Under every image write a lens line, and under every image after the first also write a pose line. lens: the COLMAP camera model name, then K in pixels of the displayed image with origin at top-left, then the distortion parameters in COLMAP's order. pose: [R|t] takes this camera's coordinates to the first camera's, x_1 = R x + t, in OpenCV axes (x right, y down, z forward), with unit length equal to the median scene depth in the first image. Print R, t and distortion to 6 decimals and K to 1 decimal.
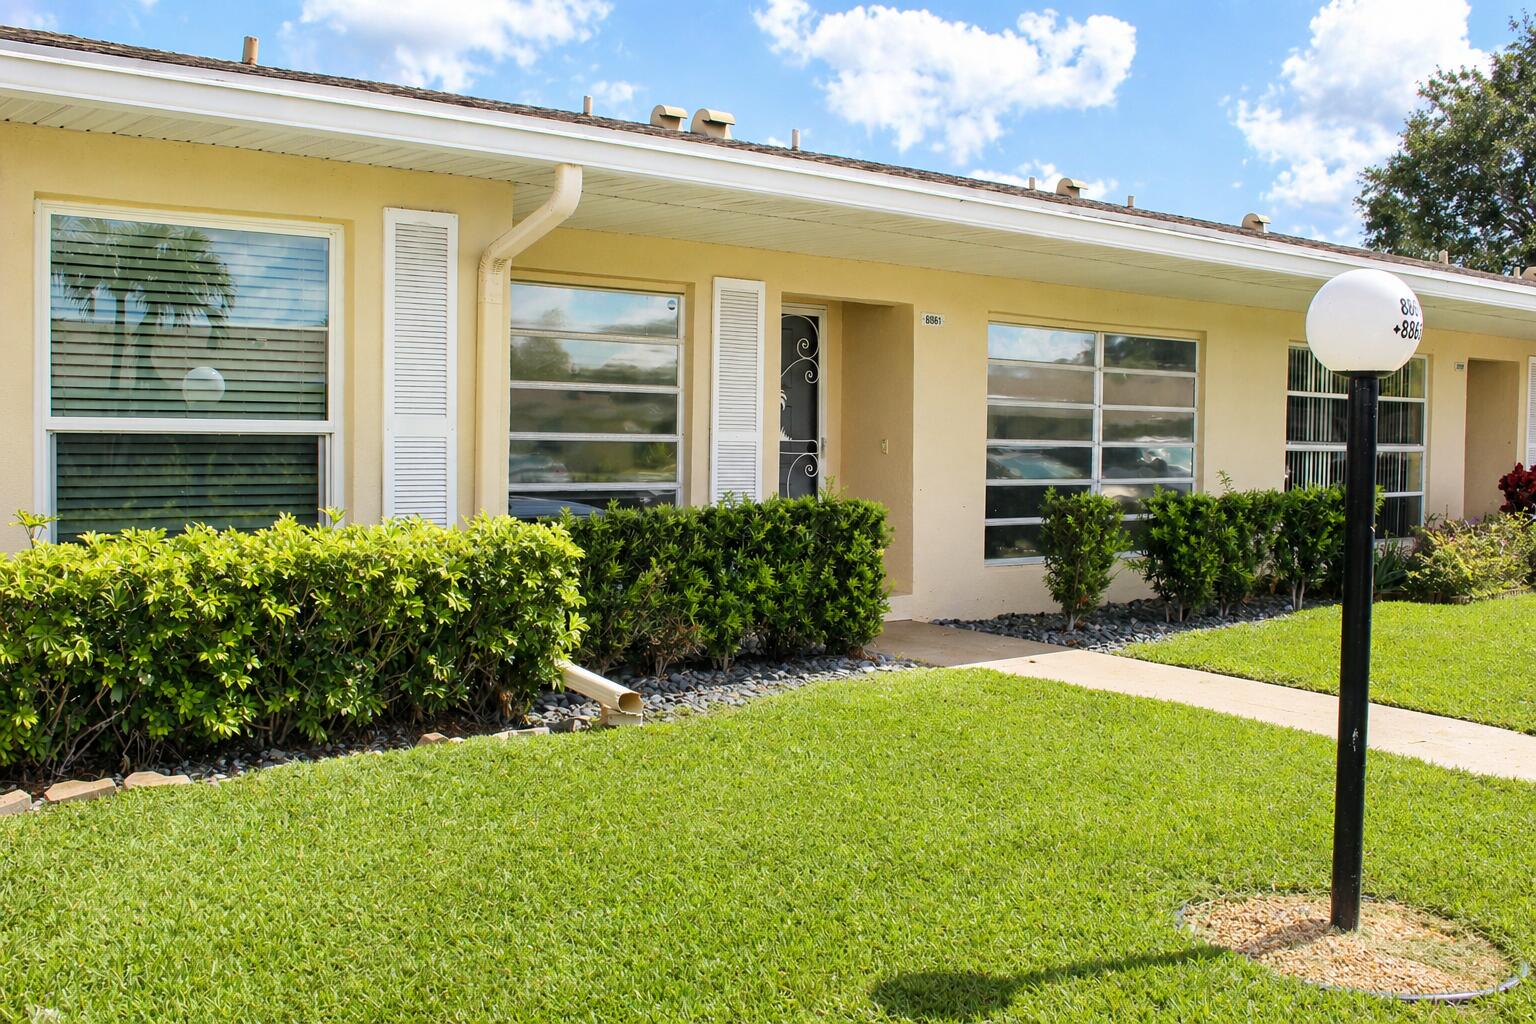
lens RADIAL K [[1507.3, 0, 770.0], [0, 1507.3, 513.4], [0, 0, 1]] dist [0.194152, -0.000316]
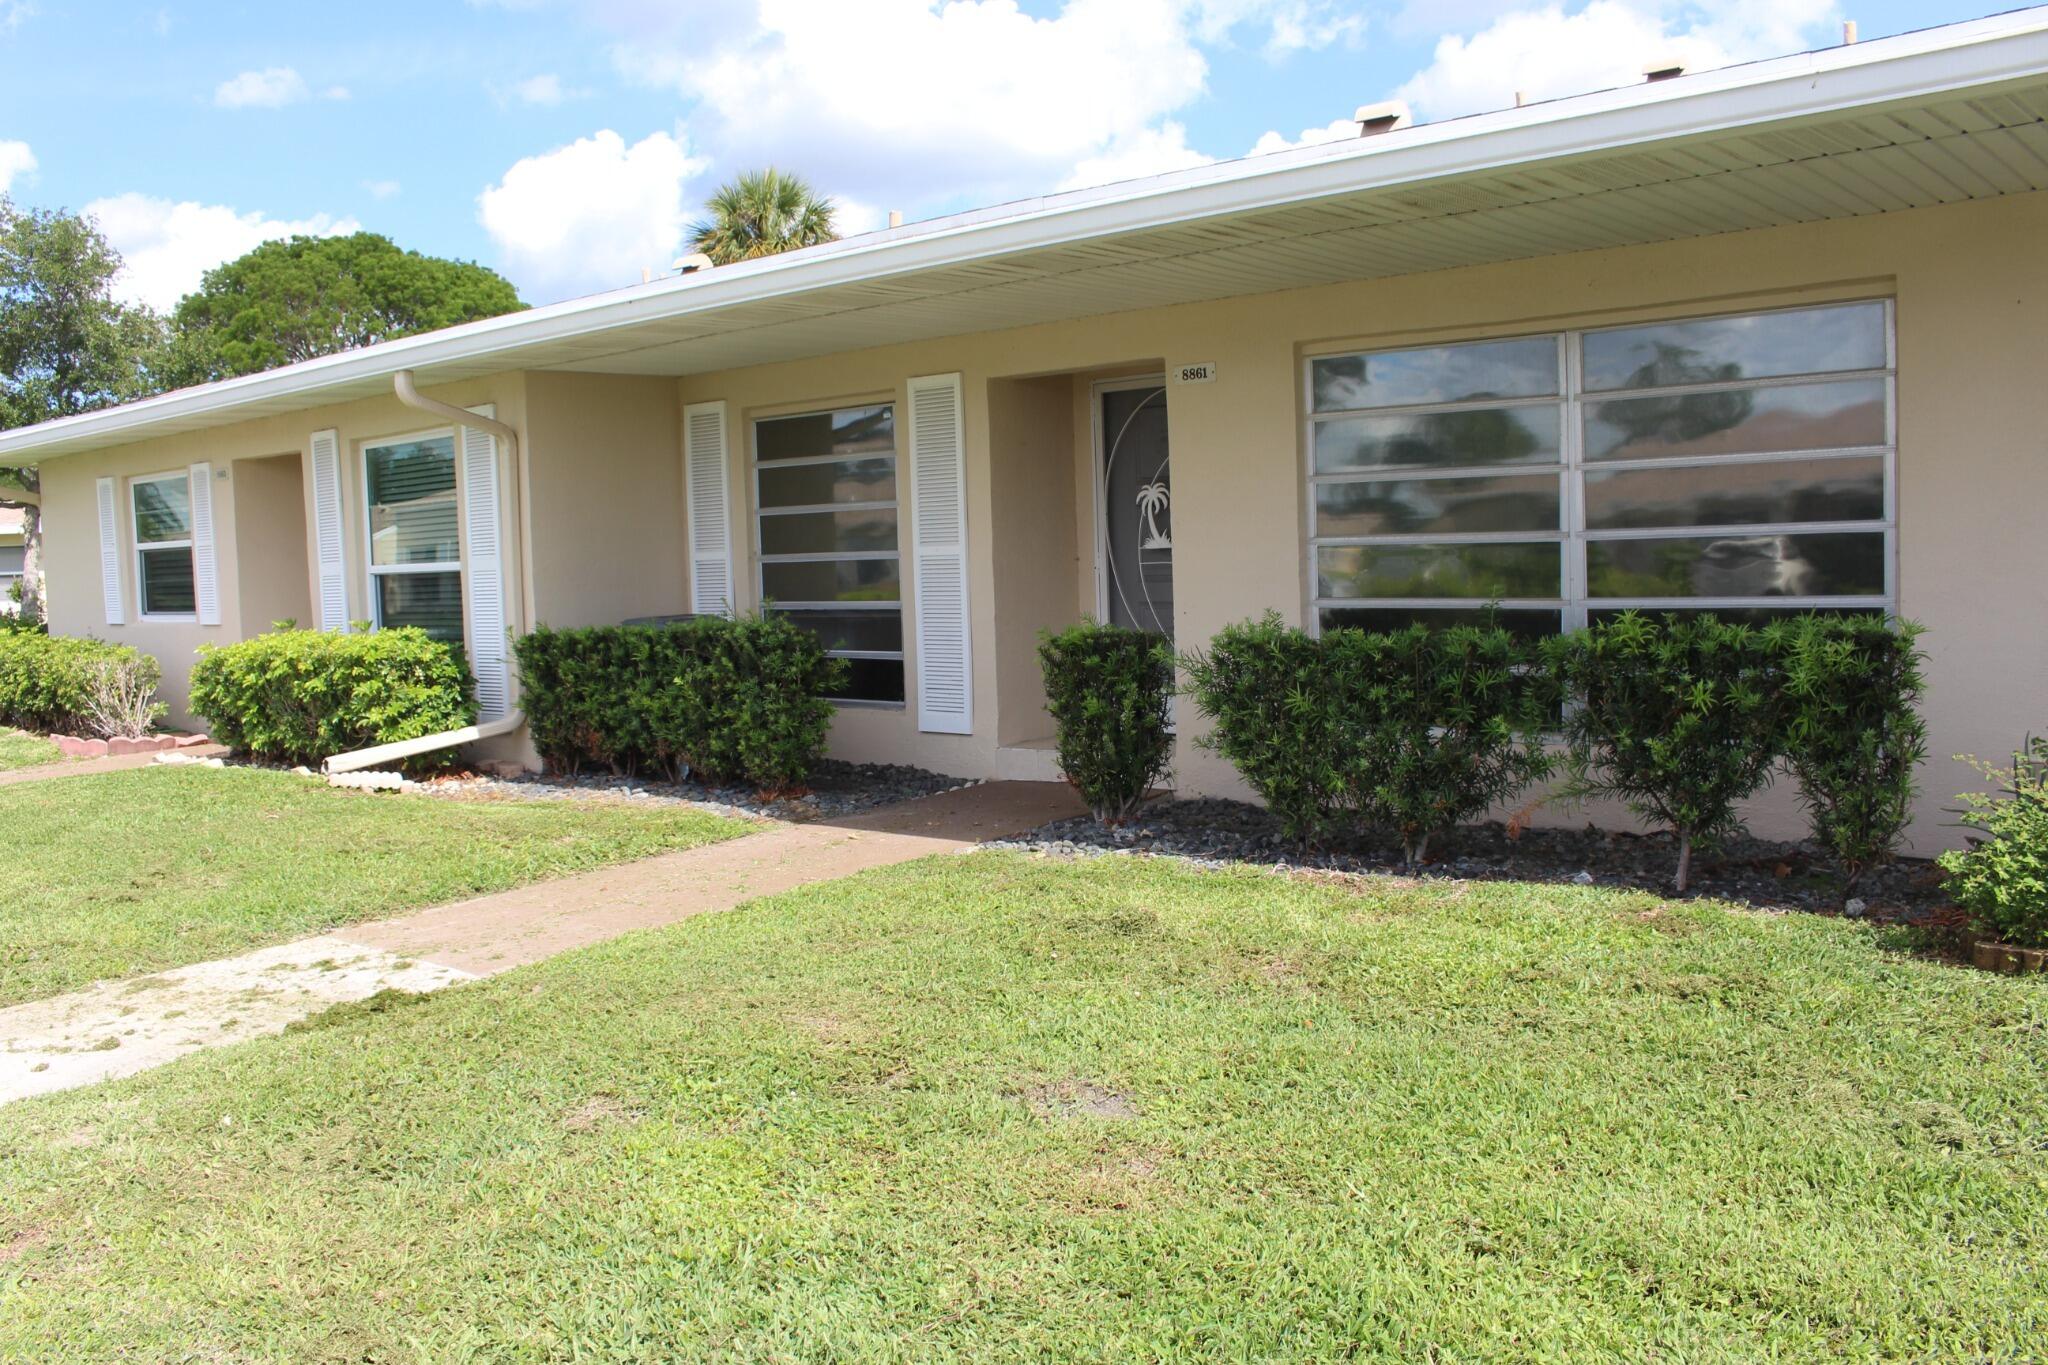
lens RADIAL K [[1701.8, 0, 1021.4], [0, 1701.8, 680.4], [0, 0, 1]] dist [-0.016414, -0.001603]
pose [[0.174026, 0.053071, -0.983310, 0.859117], [-0.016479, 0.998564, 0.050978, -0.023255], [0.984603, 0.007332, 0.174651, 0.763056]]
